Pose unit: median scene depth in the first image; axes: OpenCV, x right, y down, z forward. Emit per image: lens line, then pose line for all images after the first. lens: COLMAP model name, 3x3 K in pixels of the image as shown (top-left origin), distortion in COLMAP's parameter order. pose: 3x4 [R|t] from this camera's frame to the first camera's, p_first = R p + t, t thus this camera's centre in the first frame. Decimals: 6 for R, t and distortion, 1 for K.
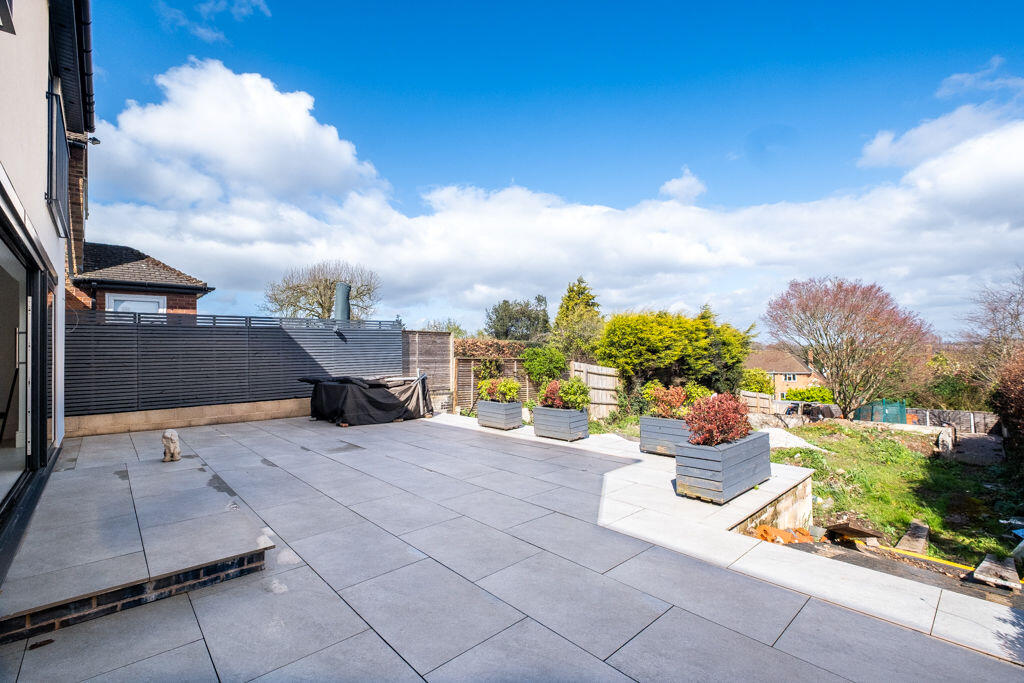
lens RADIAL K [[447.3, 0, 510.4], [0, 447.3, 341.6], [0, 0, 1]] dist [0.005024, 0.000281]
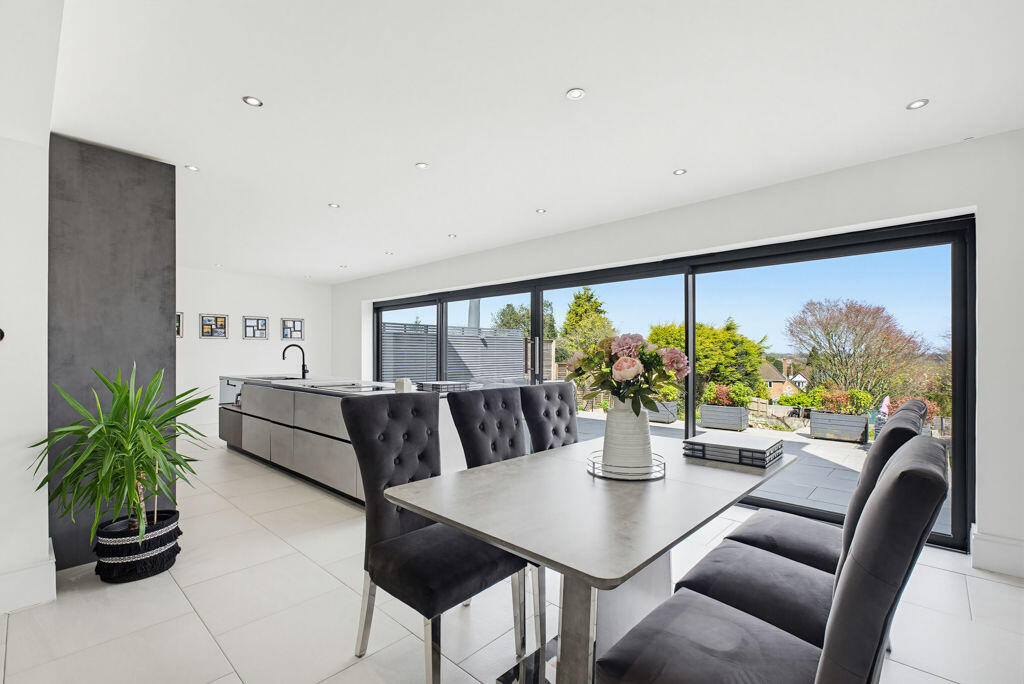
lens RADIAL K [[458.5, 0, 512.7], [0, 458.5, 351.7], [0, 0, 1]] dist [-0.005257, -0.000241]
pose [[0.995744, 0.022487, 0.089381, -0.234822], [-0.024121, 0.999560, 0.017246, -0.006283], [-0.088954, -0.019329, 0.995848, -0.097038]]
